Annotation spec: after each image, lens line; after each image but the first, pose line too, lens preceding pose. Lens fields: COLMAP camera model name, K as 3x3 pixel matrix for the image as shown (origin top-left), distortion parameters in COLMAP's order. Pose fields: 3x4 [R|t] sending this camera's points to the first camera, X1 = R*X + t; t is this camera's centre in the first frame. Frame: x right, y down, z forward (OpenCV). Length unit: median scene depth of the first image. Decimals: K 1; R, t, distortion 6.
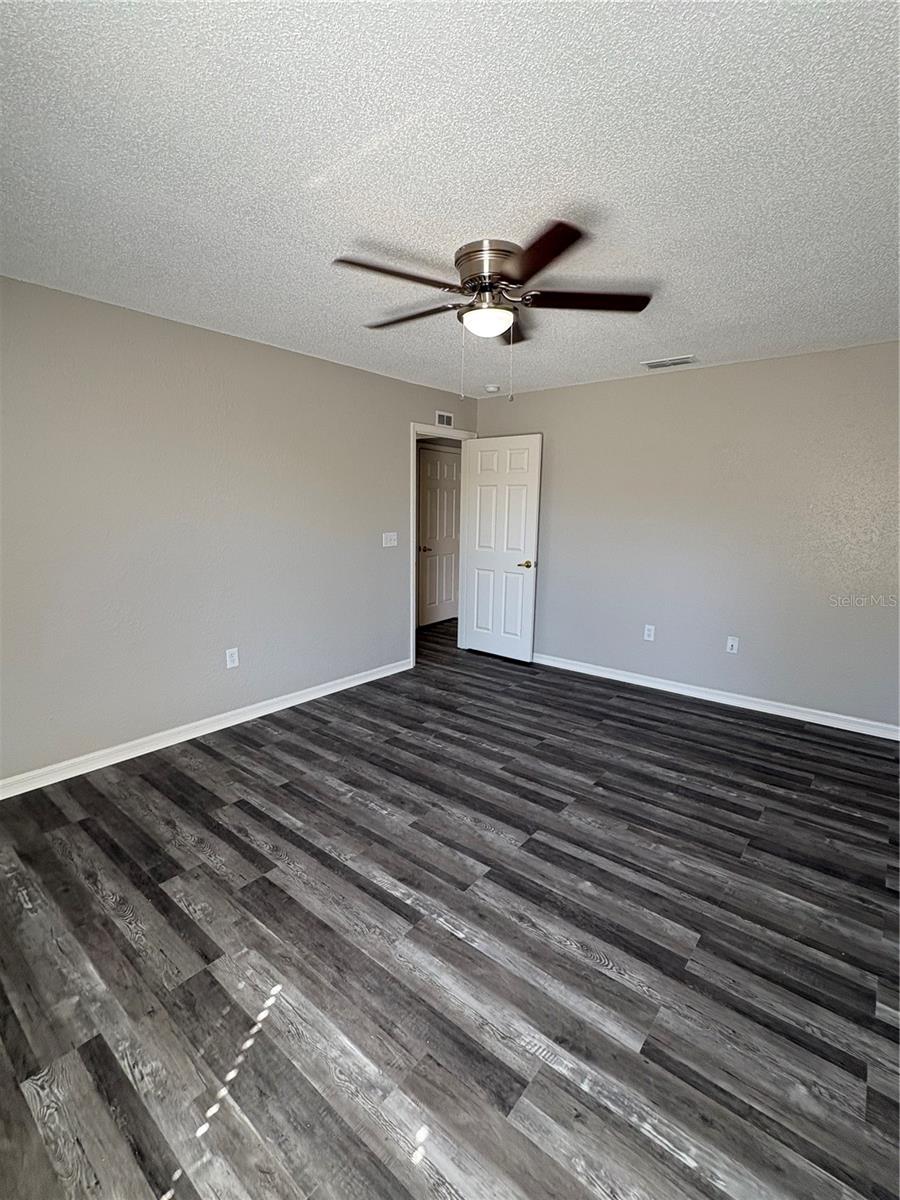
lens RADIAL K [[540.8, 0, 450.0], [0, 540.8, 600.0], [0, 0, 1]] dist [0.001532, 0.000059]
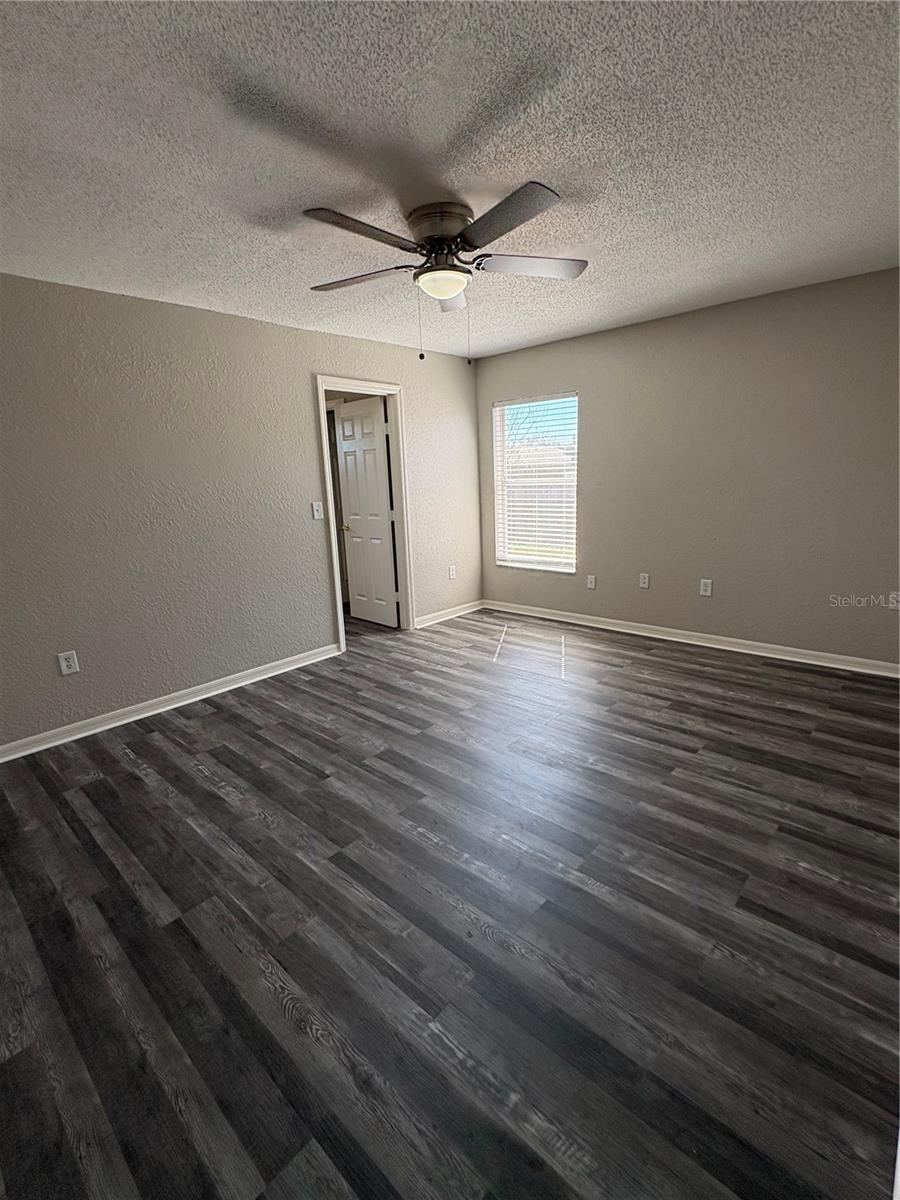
lens RADIAL K [[540.8, 0, 450.0], [0, 540.8, 600.0], [0, 0, 1]] dist [0.001532, 0.000059]
pose [[-0.997982, 0.015130, 0.061673, 0.002842], [0.038343, 0.917743, 0.395320, -0.326227], [-0.050619, 0.396887, -0.916471, 1.950250]]
